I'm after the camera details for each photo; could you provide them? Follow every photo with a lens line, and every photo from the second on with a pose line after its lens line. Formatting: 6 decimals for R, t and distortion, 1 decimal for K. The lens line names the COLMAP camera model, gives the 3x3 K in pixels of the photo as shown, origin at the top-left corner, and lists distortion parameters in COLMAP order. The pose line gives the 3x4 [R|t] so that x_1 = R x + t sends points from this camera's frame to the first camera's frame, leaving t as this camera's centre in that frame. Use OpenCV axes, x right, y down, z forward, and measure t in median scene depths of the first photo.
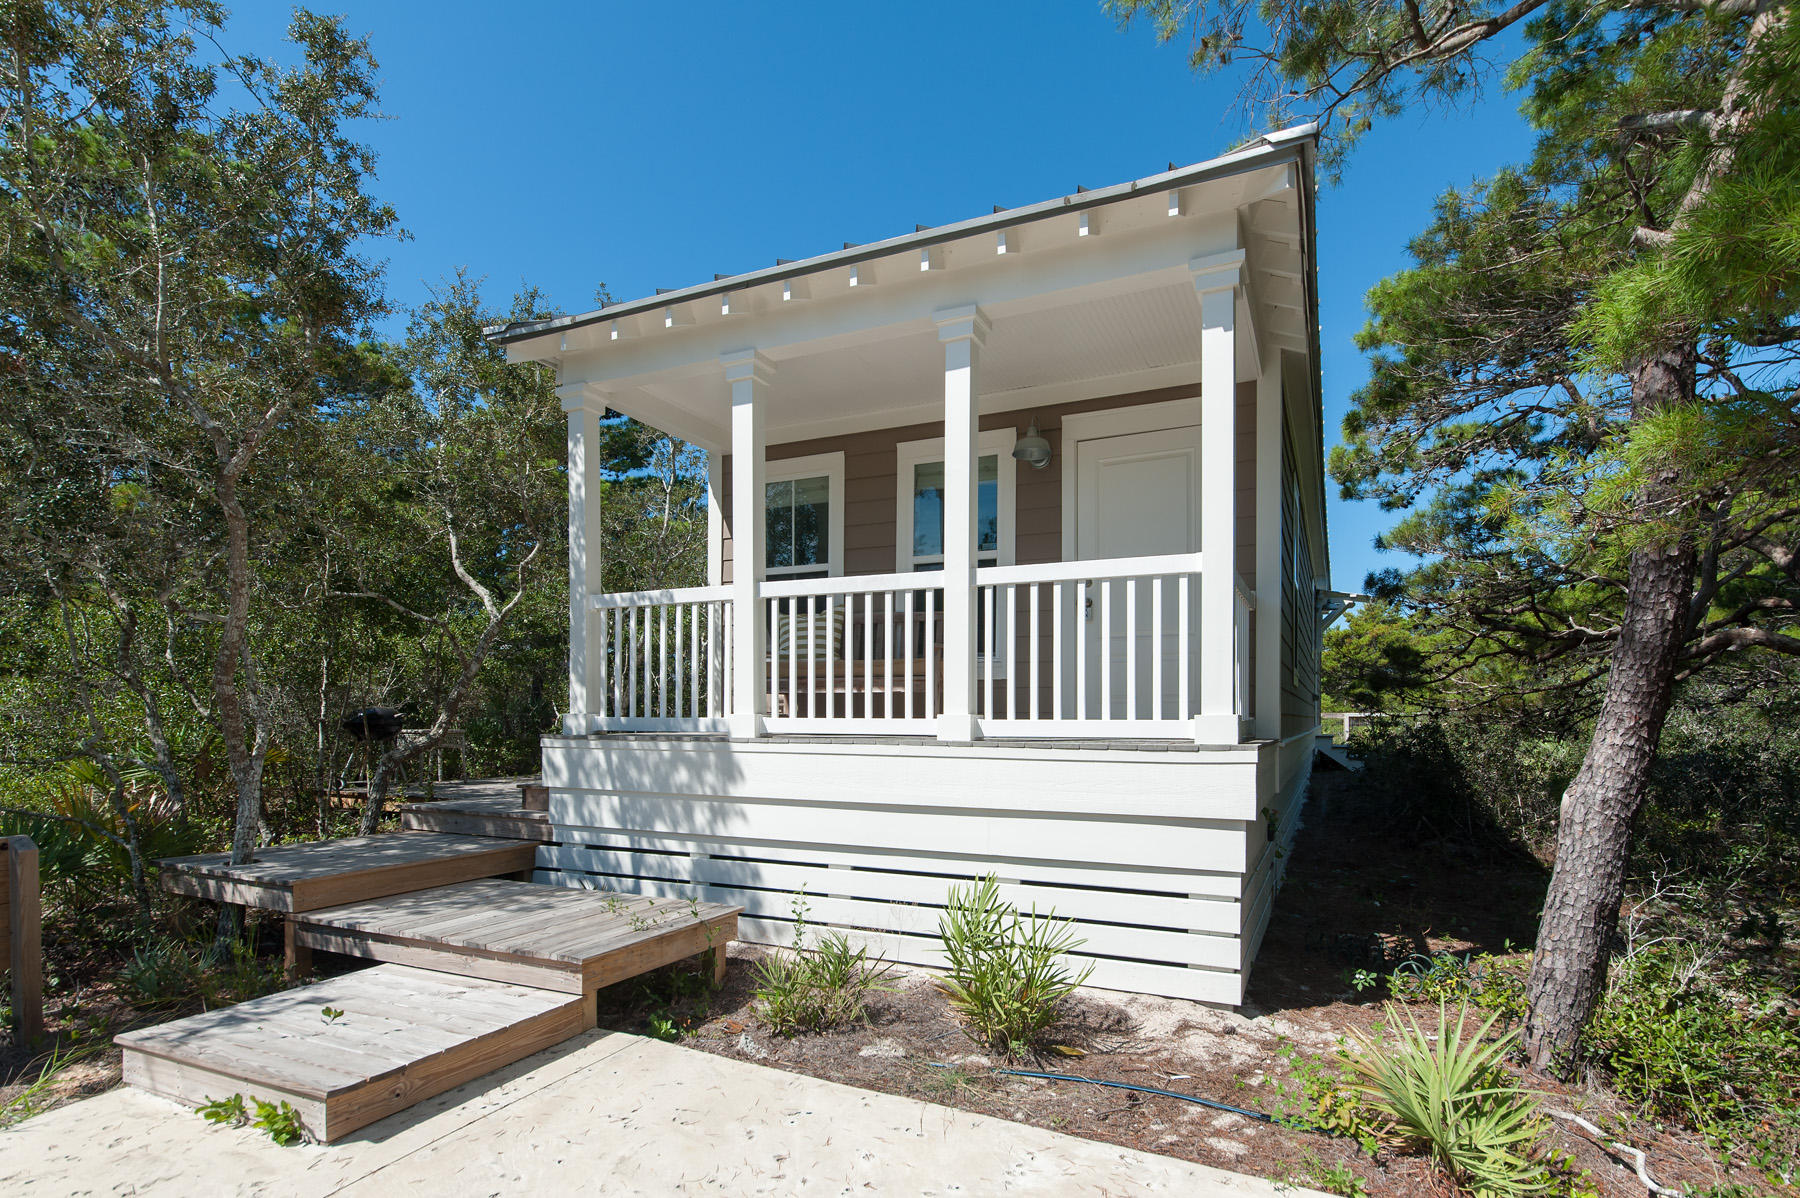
lens RADIAL K [[932.1, 0, 898.9], [0, 932.1, 724.4], [0, 0, 1]] dist [-0.000266, -0.000012]
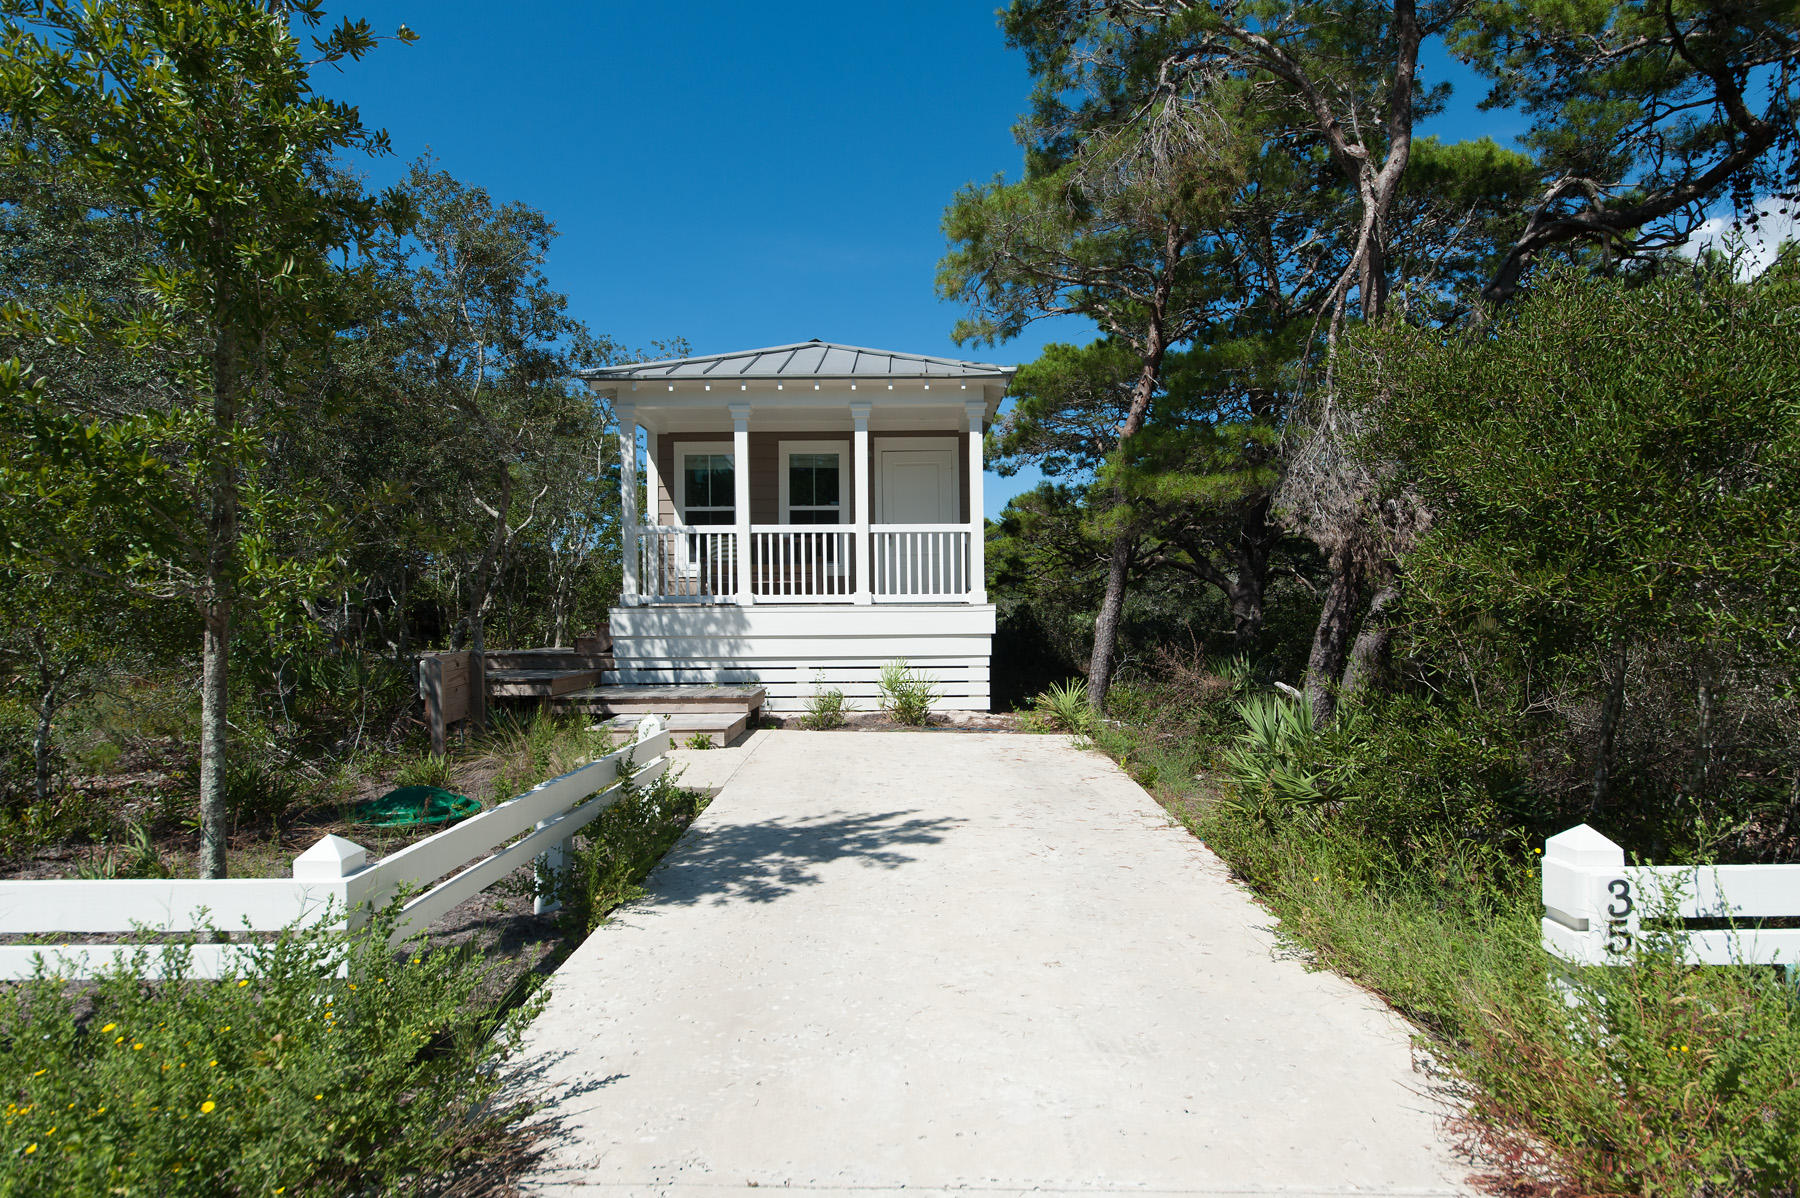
lens RADIAL K [[959.6, 0, 902.9], [0, 959.6, 651.3], [0, 0, 1]] dist [-0.000167, 0.000016]
pose [[0.904760, -0.027204, 0.425052, -0.704659], [0.015095, 0.999379, 0.031830, 0.049457], [-0.425654, -0.022383, 0.904609, -0.918473]]
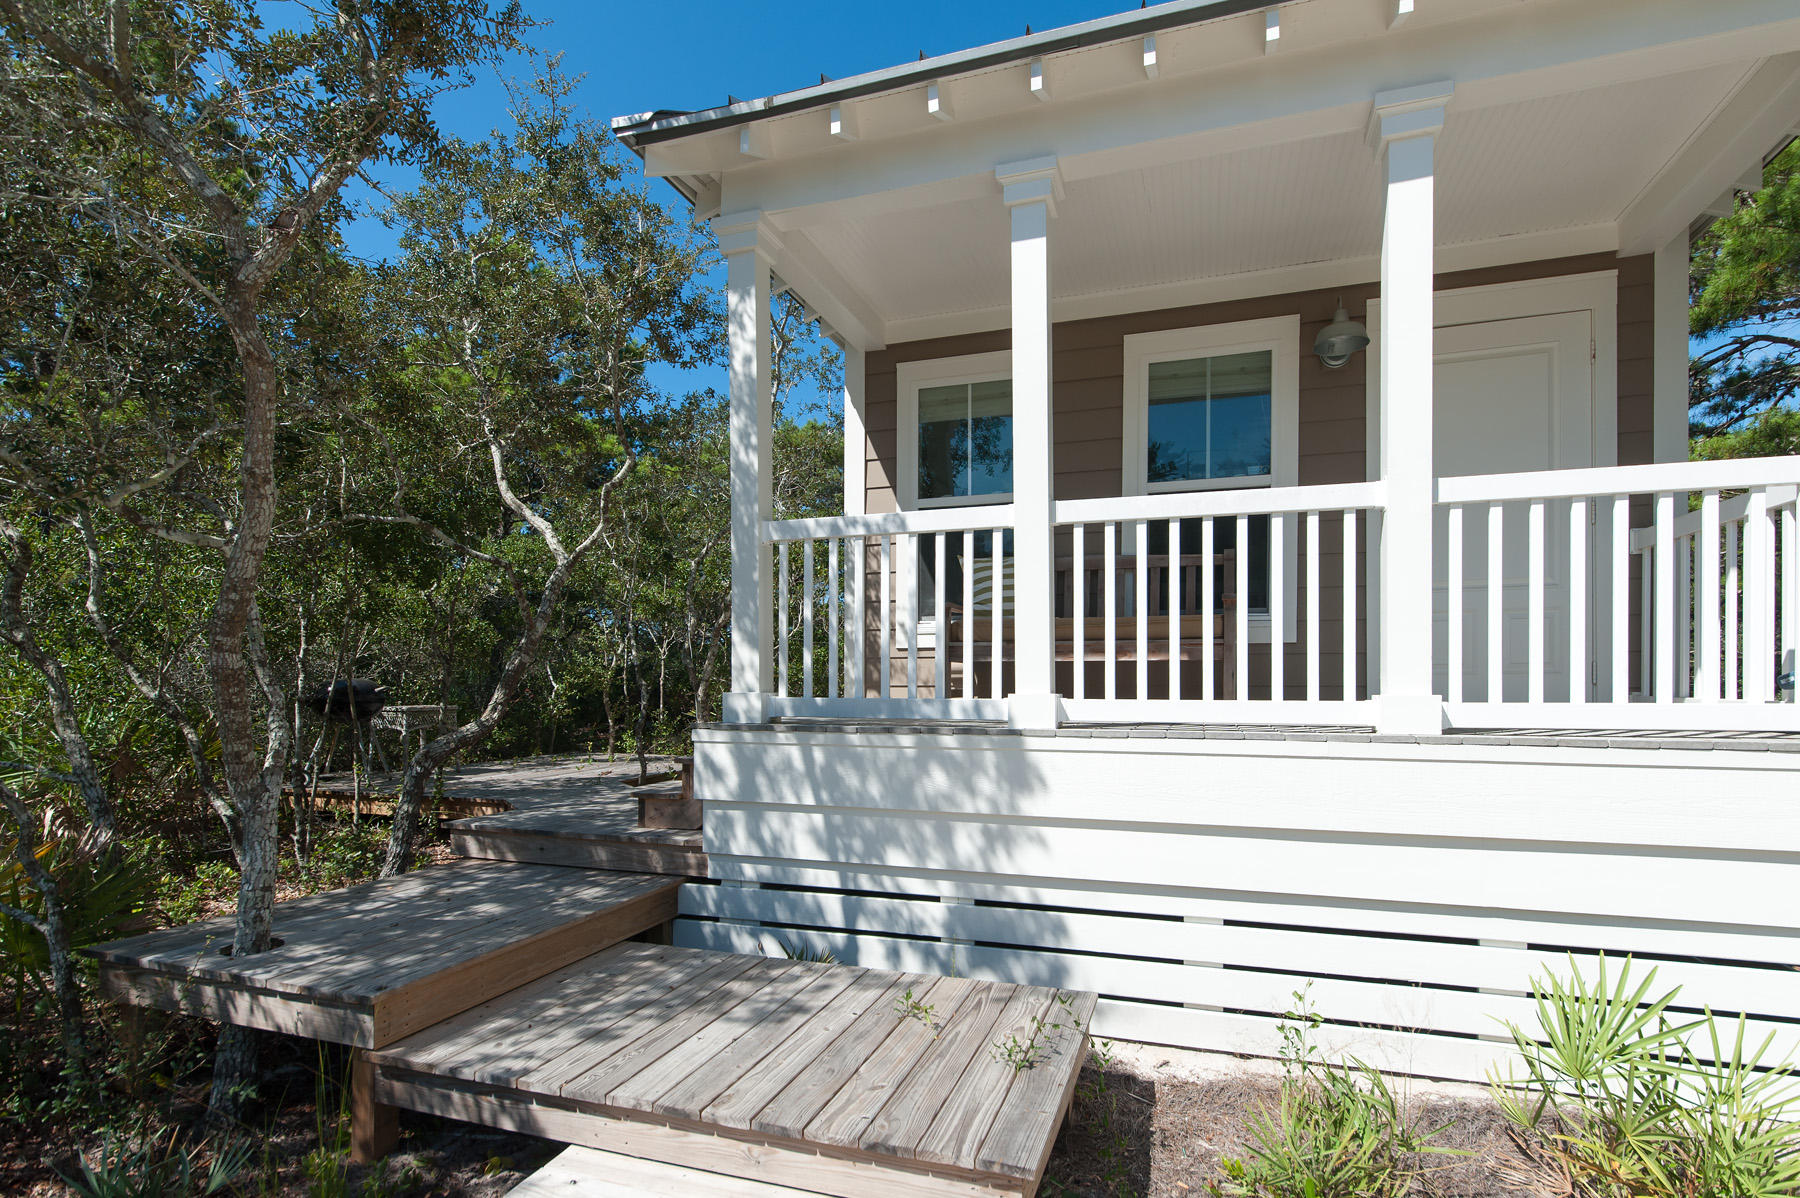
lens RADIAL K [[901.8, 0, 903.5], [0, 901.8, 685.4], [0, 0, 1]] dist [0.004190, 0.000311]
pose [[0.993703, -0.004054, 0.111971, -0.329534], [0.004500, 0.999983, -0.003732, -0.014687], [-0.111954, 0.004213, 0.993704, 0.349256]]
